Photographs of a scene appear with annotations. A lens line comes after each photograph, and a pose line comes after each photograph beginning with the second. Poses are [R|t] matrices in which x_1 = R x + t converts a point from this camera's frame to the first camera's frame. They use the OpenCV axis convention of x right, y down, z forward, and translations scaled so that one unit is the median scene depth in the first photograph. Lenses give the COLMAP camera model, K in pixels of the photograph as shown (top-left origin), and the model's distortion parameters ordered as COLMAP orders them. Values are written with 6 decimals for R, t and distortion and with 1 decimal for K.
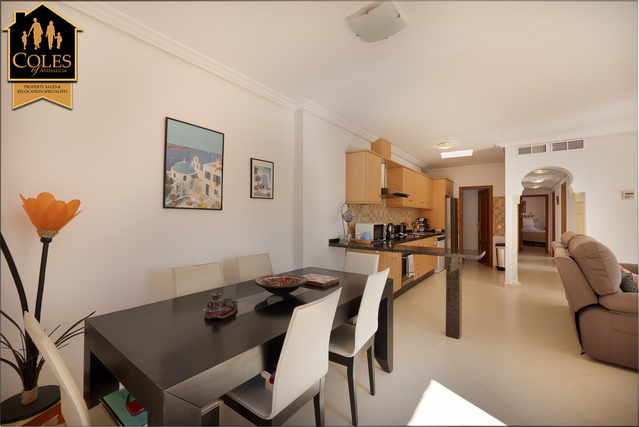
lens RADIAL K [[266.8, 0, 319.5], [0, 266.8, 213.5], [0, 0, 1]] dist [-0.003164, -0.000230]
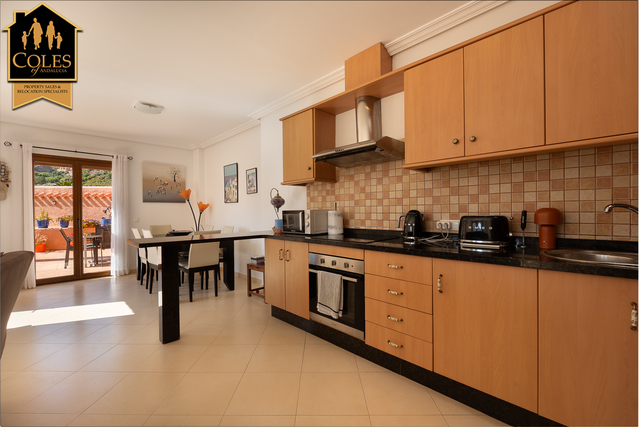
lens RADIAL K [[266.8, 0, 319.5], [0, 266.8, 213.5], [0, 0, 1]] dist [-0.003164, -0.000230]
pose [[-0.145728, -0.017790, -0.989165, 1.264654], [0.000481, 0.999837, -0.018053, 0.088154], [0.989325, -0.003107, -0.145696, 1.635339]]
